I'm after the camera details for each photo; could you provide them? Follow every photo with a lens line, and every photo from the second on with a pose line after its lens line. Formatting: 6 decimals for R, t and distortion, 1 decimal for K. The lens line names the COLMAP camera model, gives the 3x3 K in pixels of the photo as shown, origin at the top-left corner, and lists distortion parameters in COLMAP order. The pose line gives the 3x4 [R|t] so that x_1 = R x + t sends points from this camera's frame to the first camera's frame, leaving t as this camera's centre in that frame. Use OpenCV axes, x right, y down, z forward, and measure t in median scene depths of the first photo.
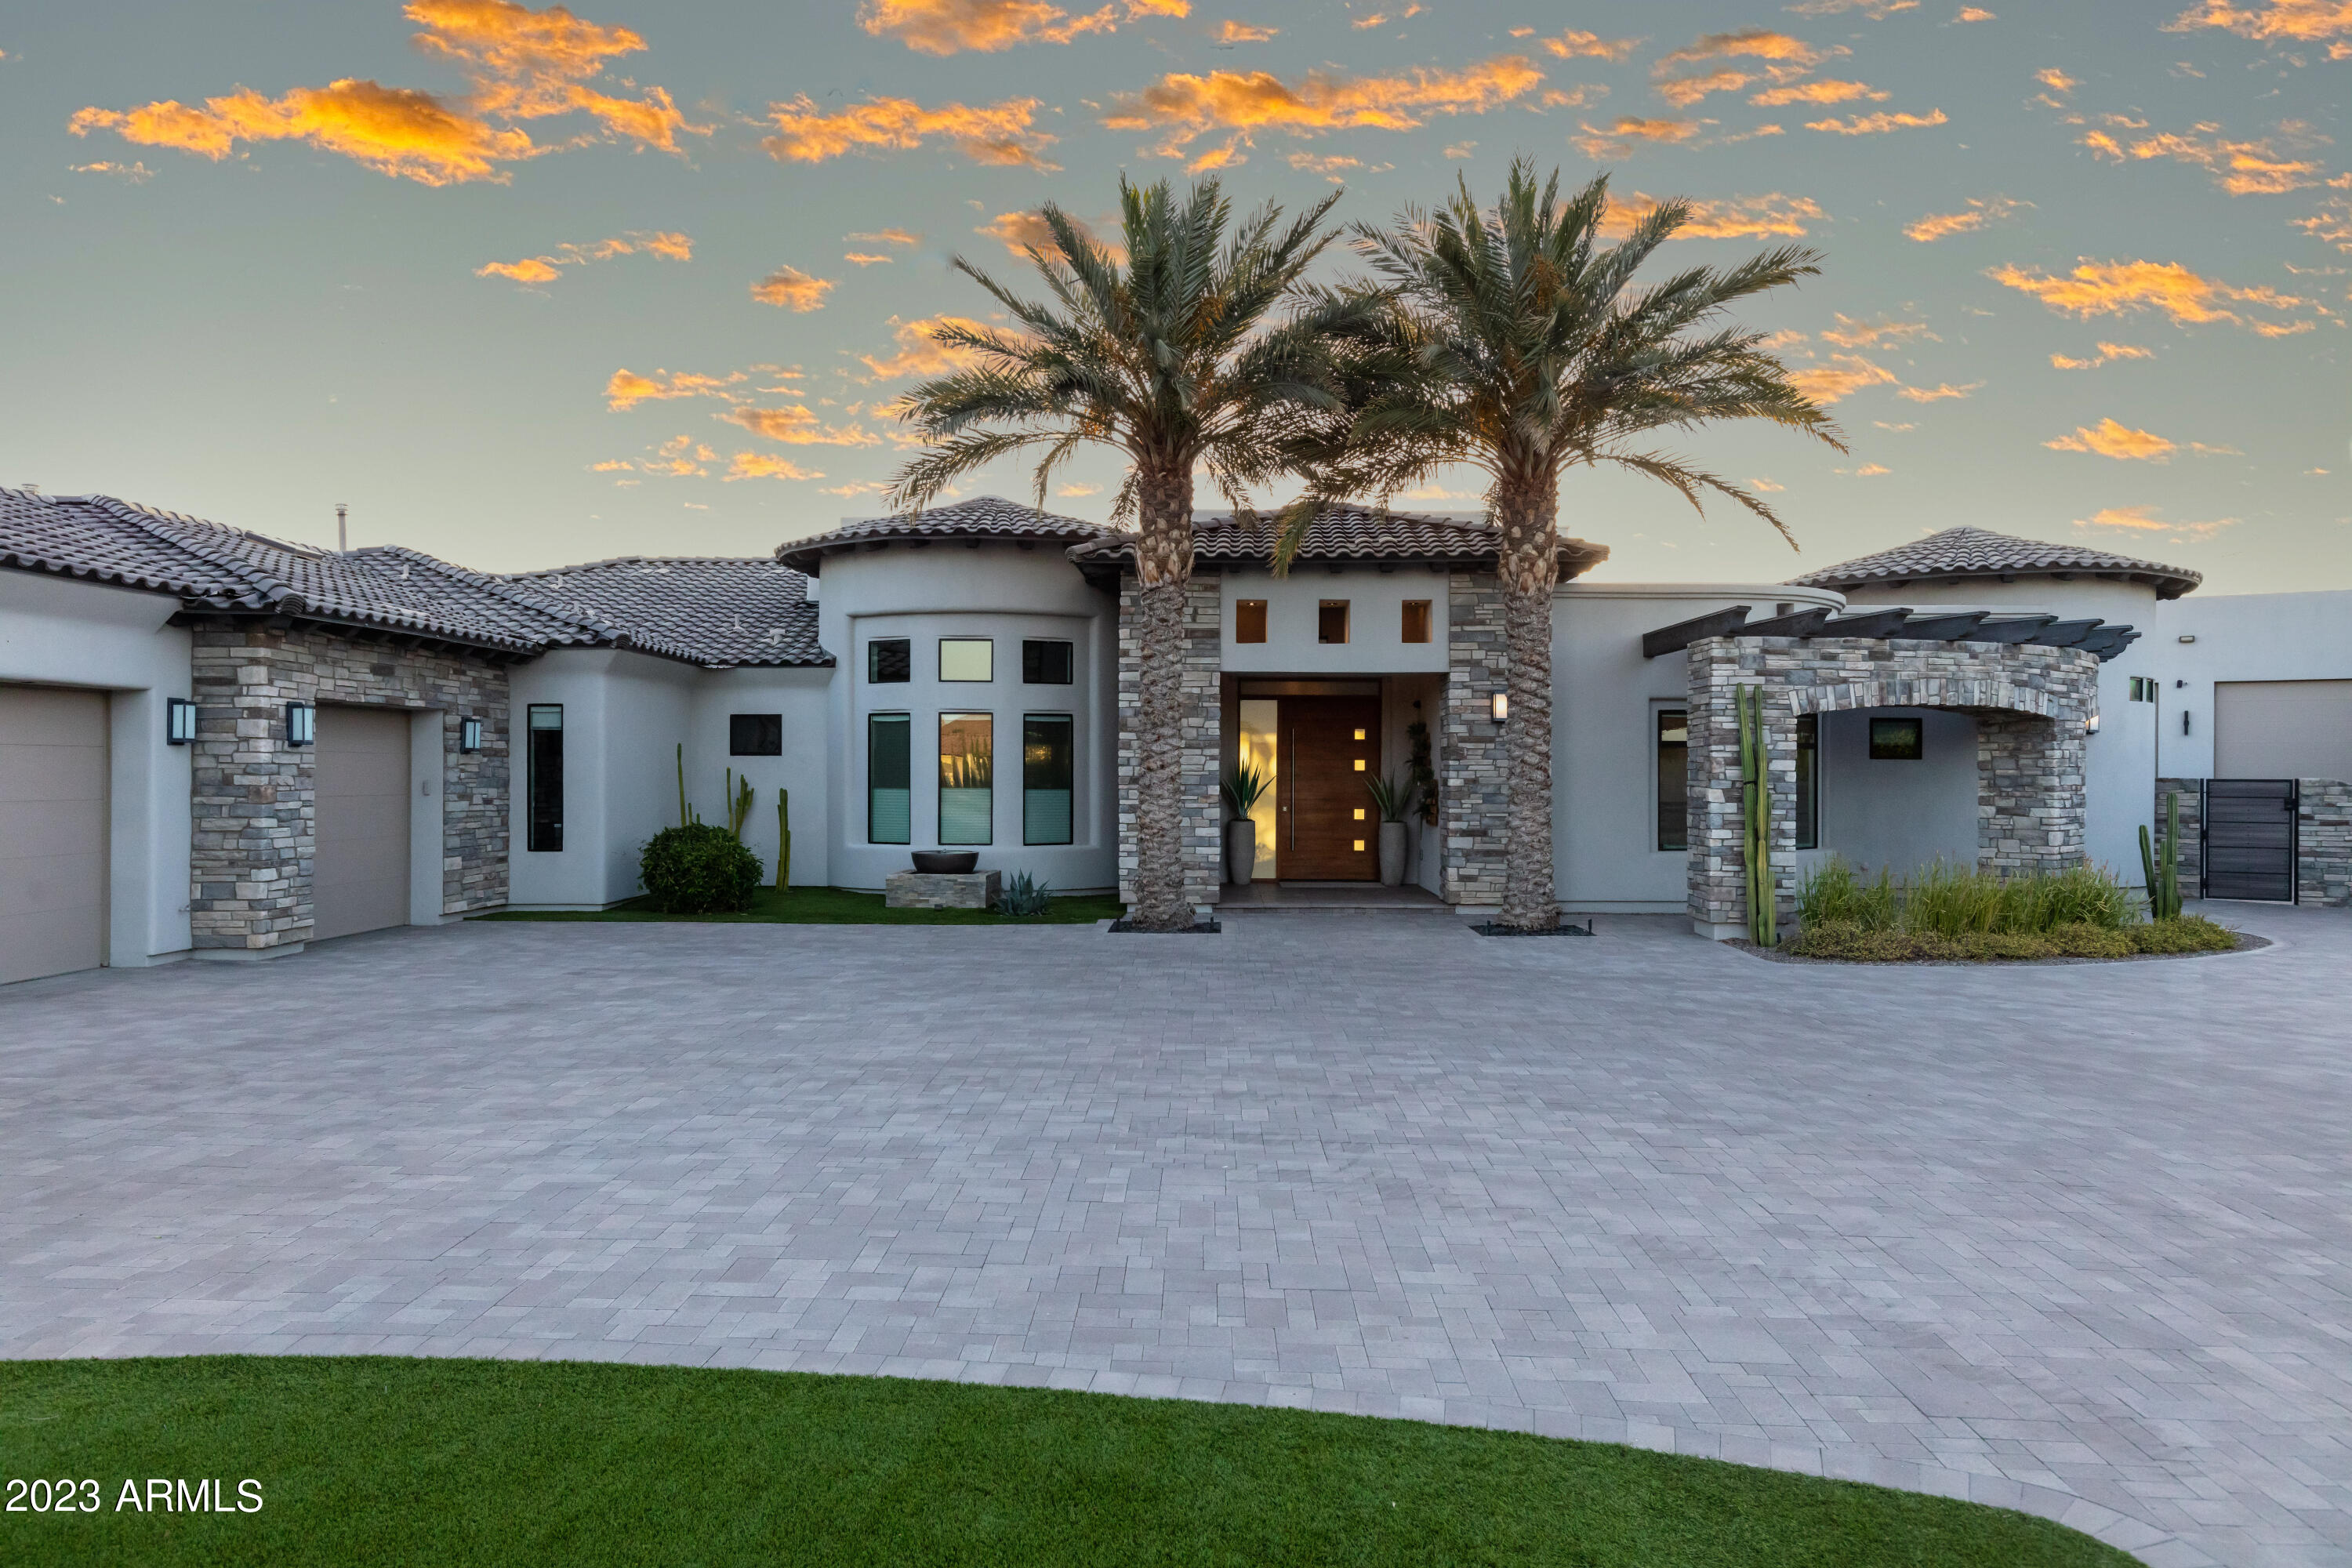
lens RADIAL K [[1603.6, 0, 1178.7], [0, 1603.6, 784.1], [0, 0, 1]] dist [-0.000967, -0.000939]
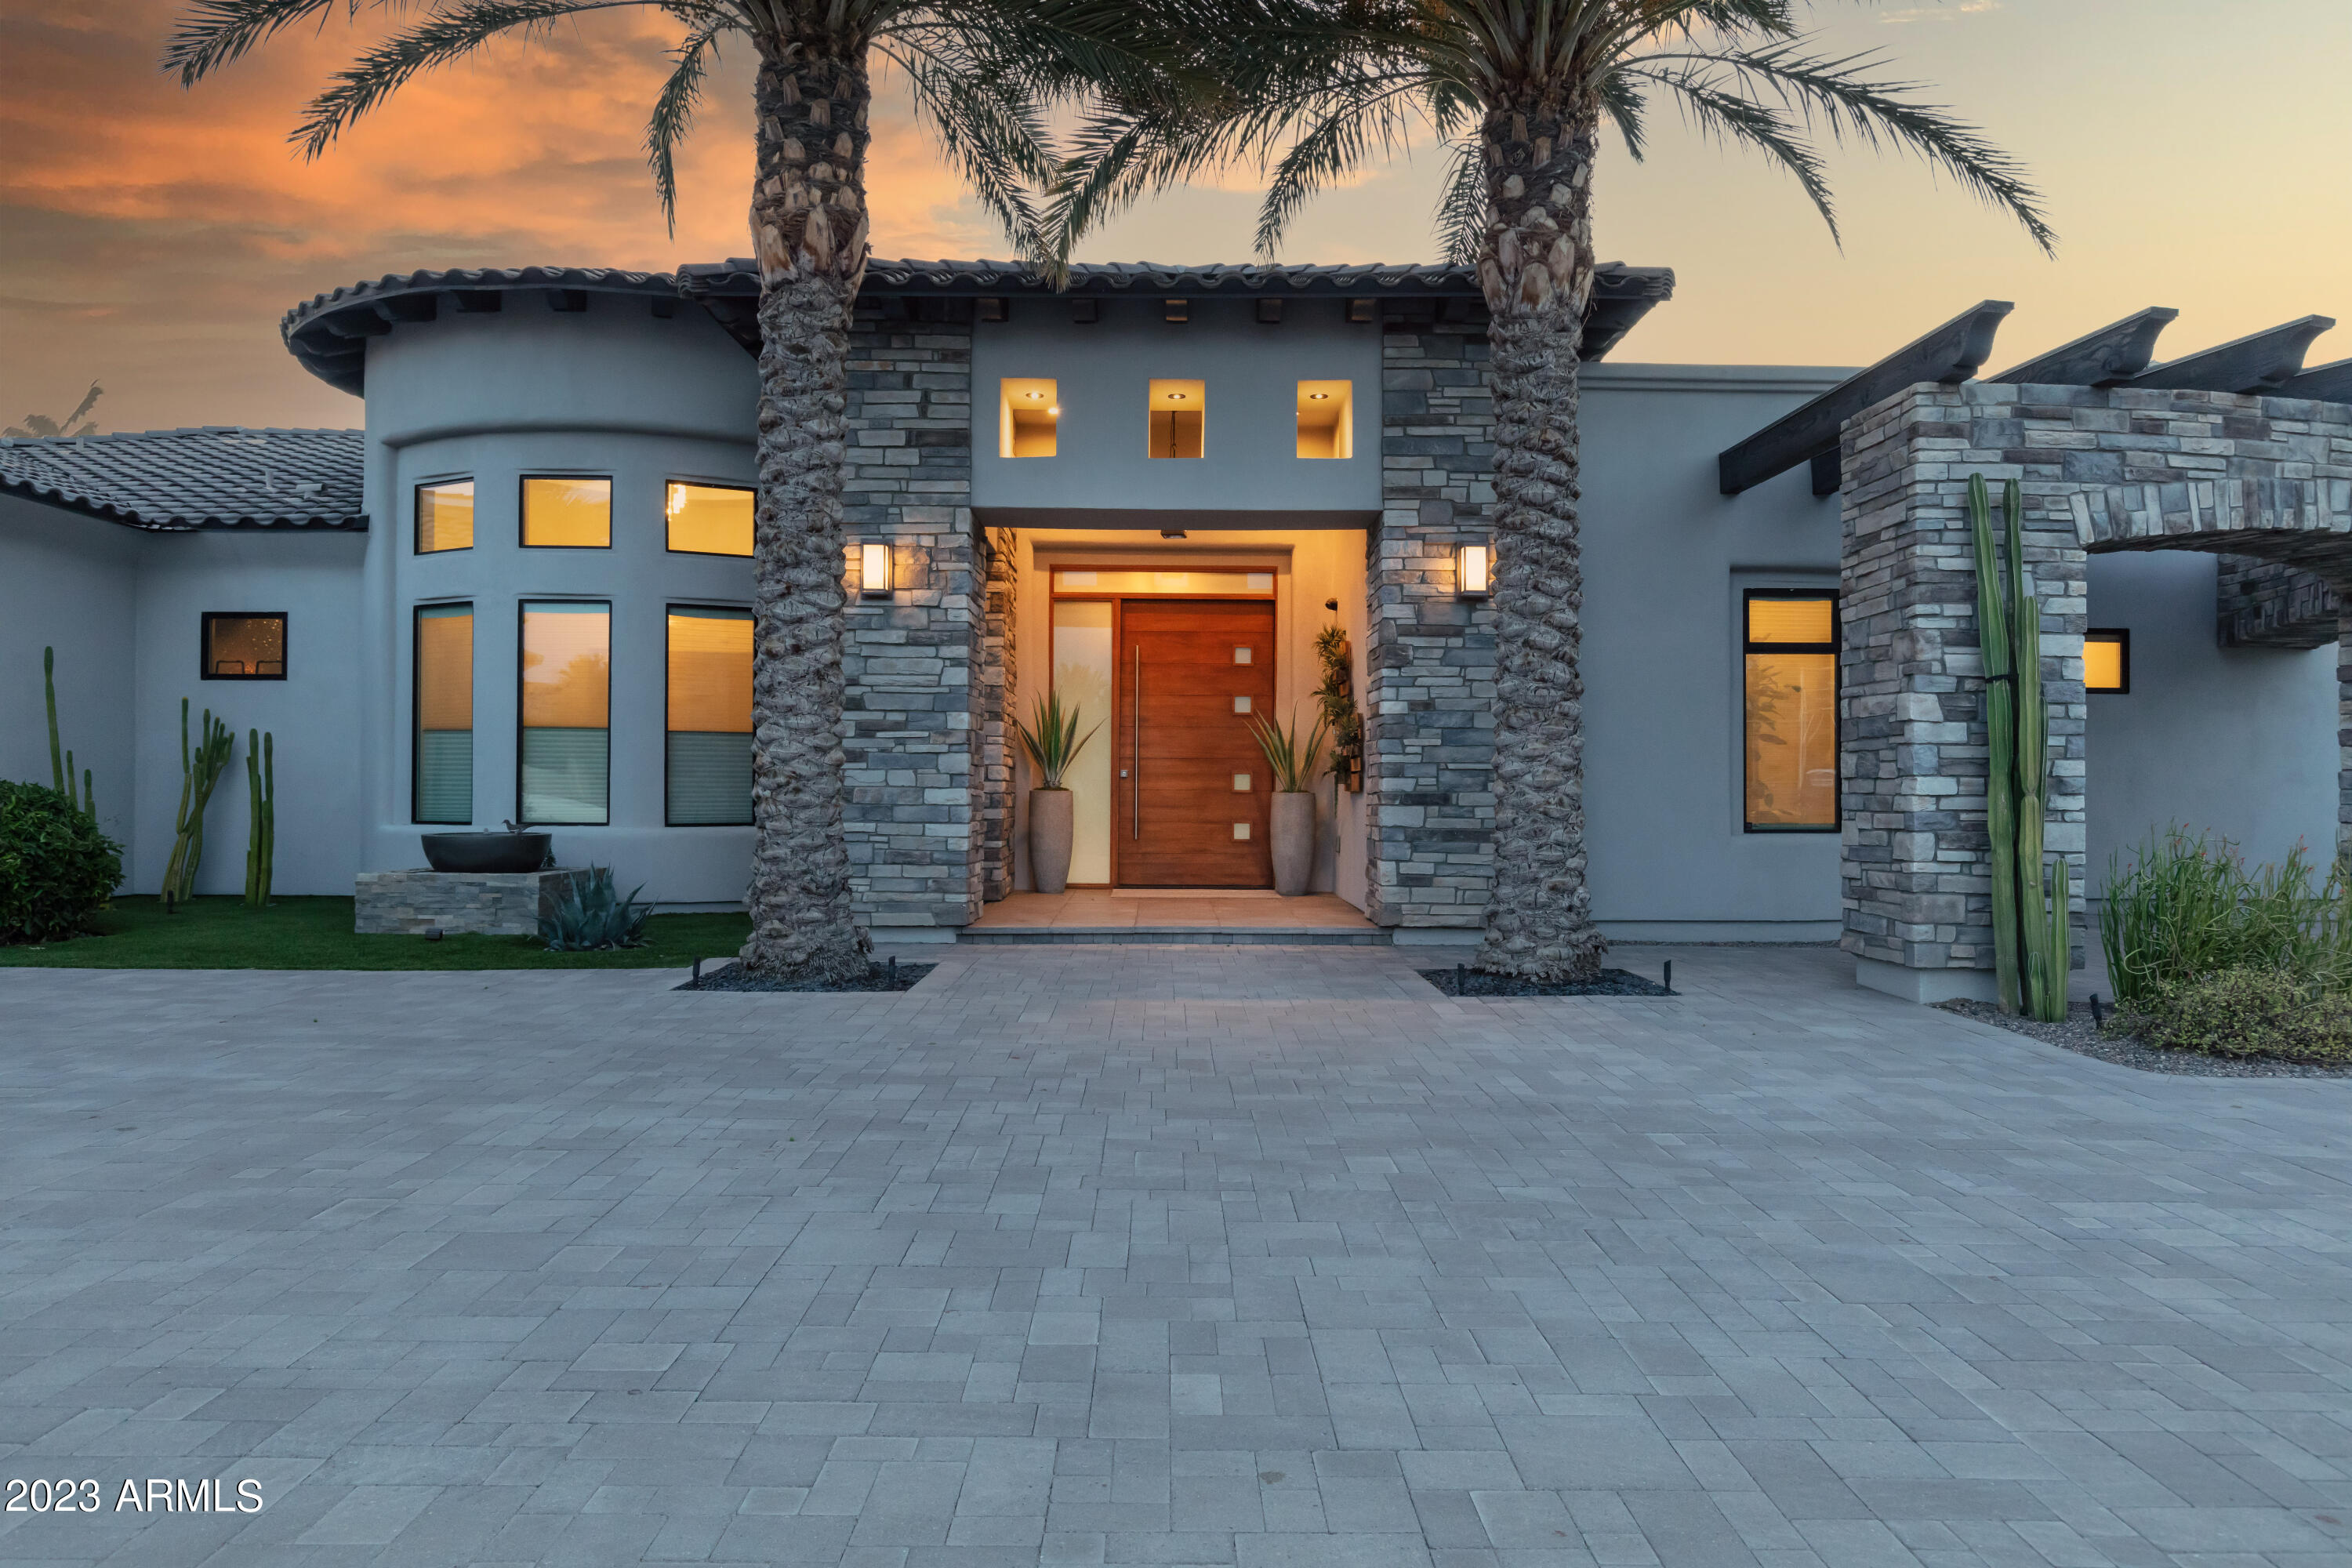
lens RADIAL K [[1603.6, 0, 1173.8], [0, 1603.6, 786.2], [0, 0, 1]] dist [-0.000967, -0.000939]
pose [[0.999382, 0.002369, 0.035076, 0.086225], [-0.002127, 0.999974, -0.006944, 0.033629], [-0.035091, 0.006865, 0.999361, 0.499394]]
